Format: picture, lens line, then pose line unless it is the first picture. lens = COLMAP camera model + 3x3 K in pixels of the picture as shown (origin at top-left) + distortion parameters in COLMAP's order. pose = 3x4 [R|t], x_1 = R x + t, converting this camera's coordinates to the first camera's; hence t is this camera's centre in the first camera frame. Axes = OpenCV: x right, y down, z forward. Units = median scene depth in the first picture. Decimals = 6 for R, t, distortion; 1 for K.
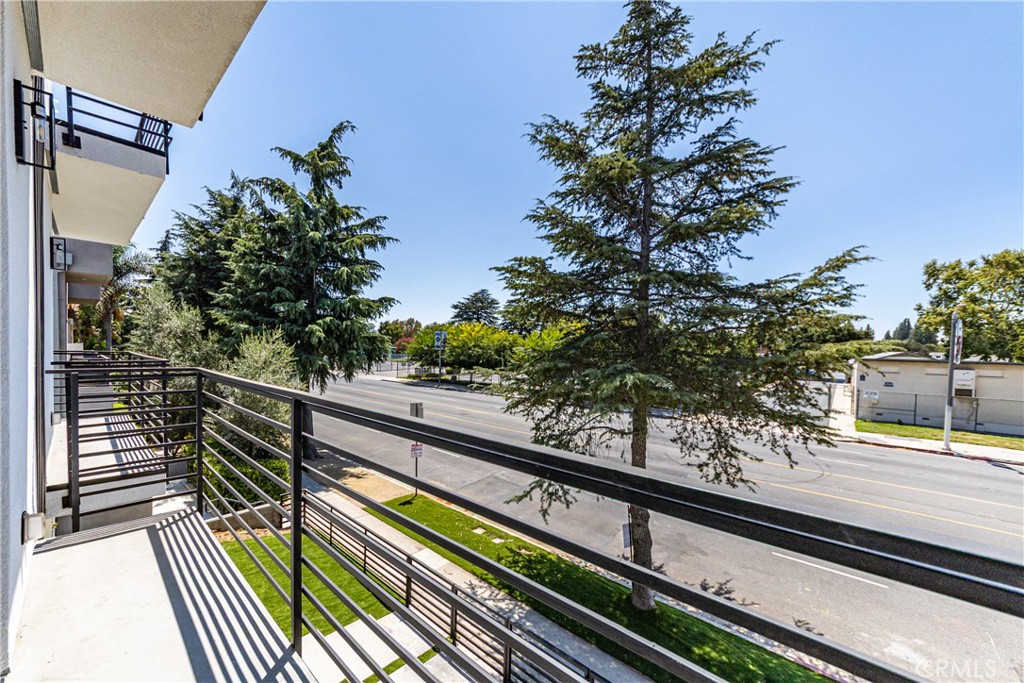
lens RADIAL K [[379.3, 0, 508.1], [0, 379.3, 357.6], [0, 0, 1]] dist [-0.003567, -0.000217]
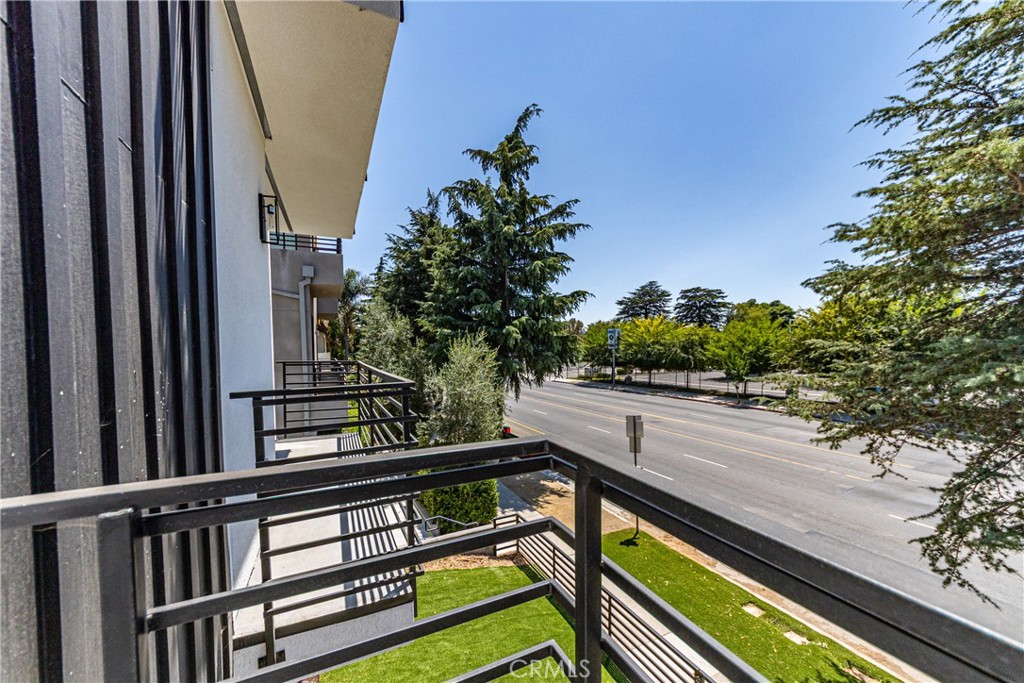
lens RADIAL K [[382.7, 0, 510.8], [0, 382.7, 357.0], [0, 0, 1]] dist [0.000933, -0.000093]
pose [[0.916198, -0.024809, -0.399957, -0.114701], [0.024820, 0.999679, -0.005154, -0.004543], [0.399956, -0.005205, 0.916520, 0.116302]]
